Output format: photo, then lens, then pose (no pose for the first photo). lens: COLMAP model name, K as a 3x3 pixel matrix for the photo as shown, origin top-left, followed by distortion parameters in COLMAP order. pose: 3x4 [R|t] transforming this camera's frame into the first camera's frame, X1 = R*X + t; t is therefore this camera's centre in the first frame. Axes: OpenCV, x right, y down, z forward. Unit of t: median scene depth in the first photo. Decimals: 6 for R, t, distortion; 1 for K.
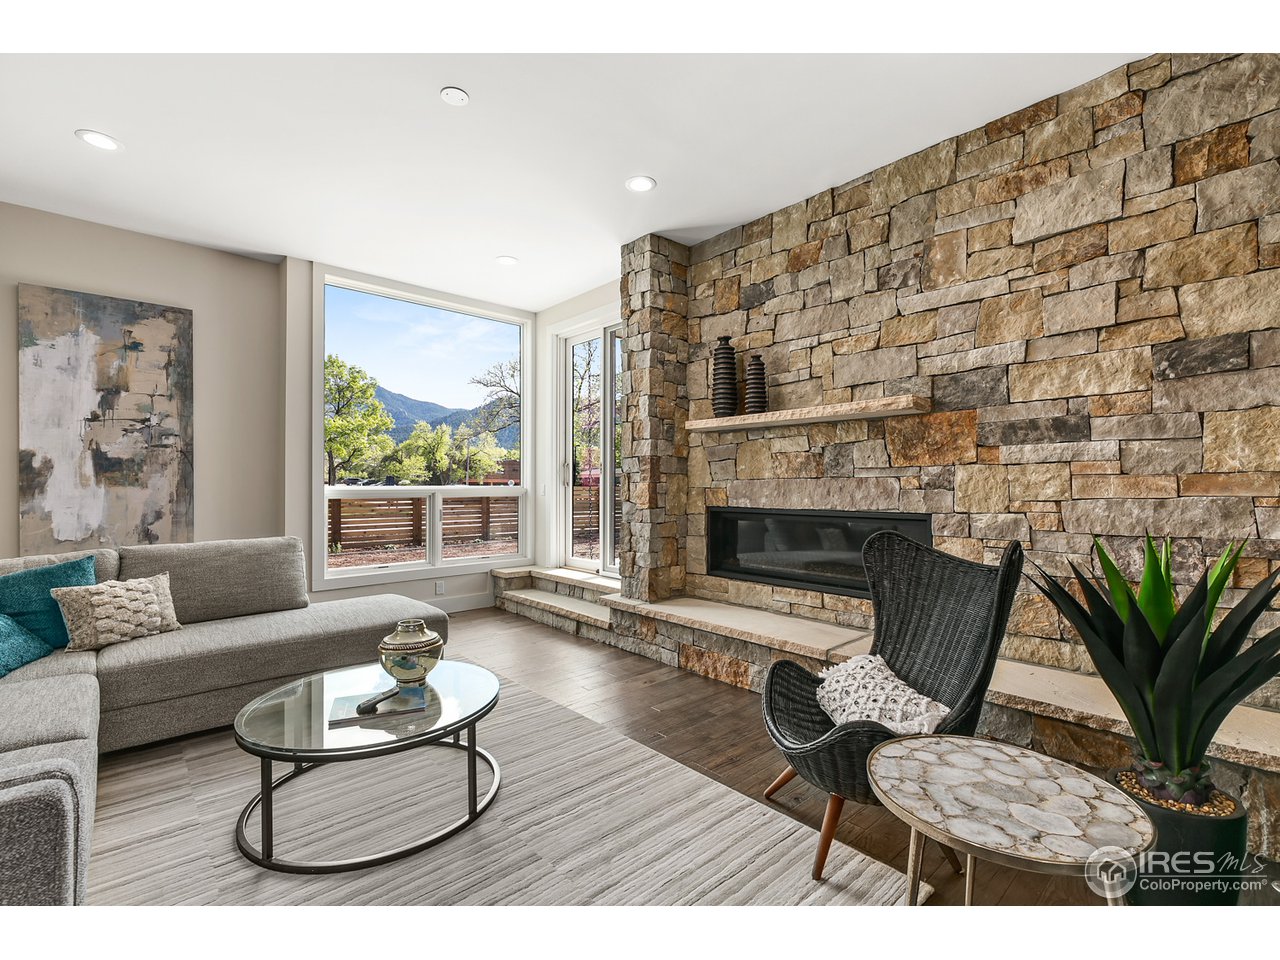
lens RADIAL K [[573.0, 0, 640.0], [0, 573.0, 480.0], [0, 0, 1]] dist [0.003454, -0.000210]
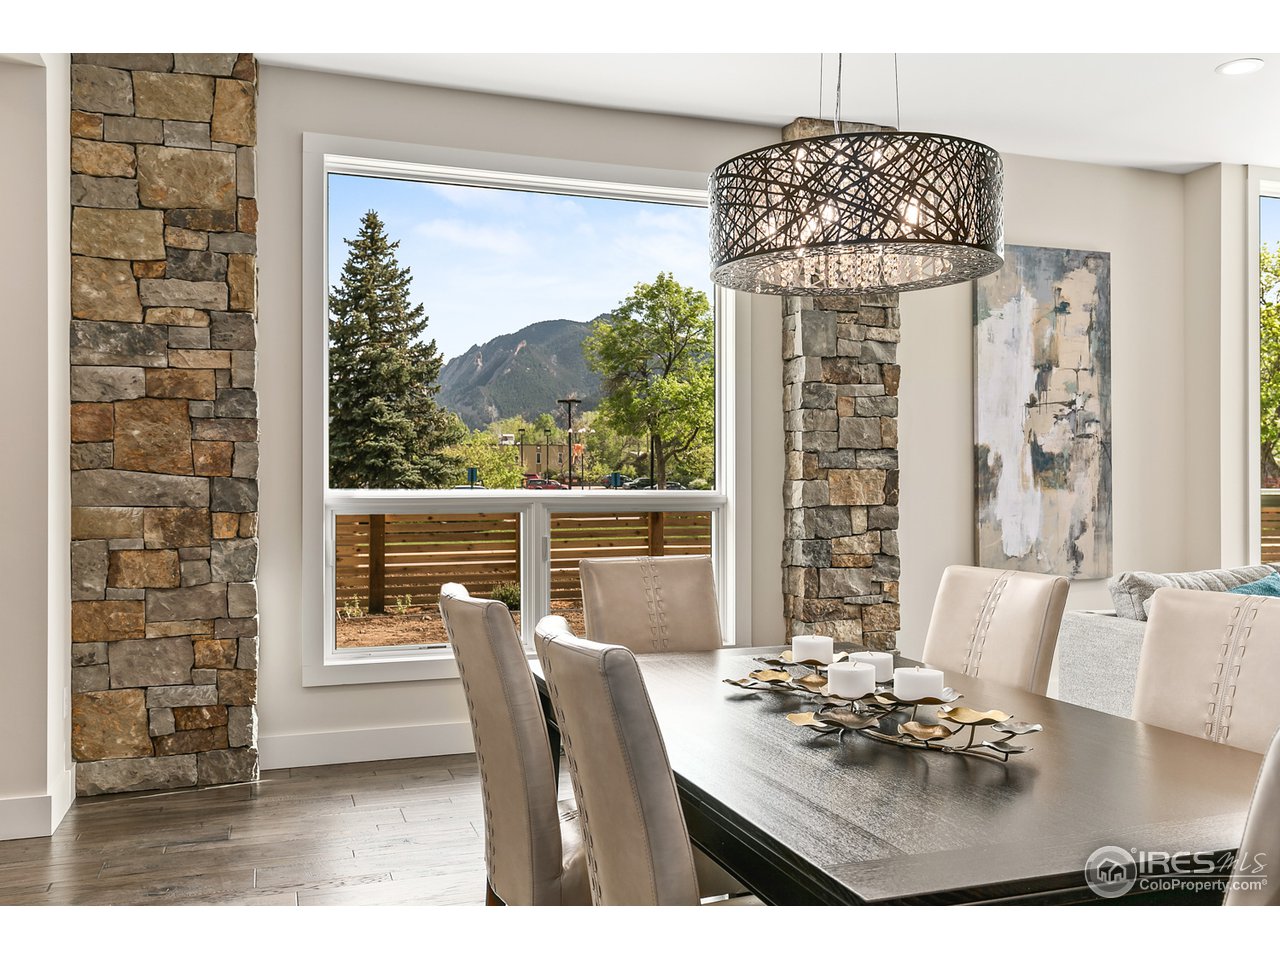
lens RADIAL K [[1086.8, 0, 640.0], [0, 1086.8, 480.0], [0, 0, 1]] dist [0.010517, 0.000469]
pose [[0.913789, -0.001675, -0.406185, -0.888569], [0.002285, 0.999997, 0.001016, -0.004414], [0.406182, -0.001856, 0.913790, -0.626941]]
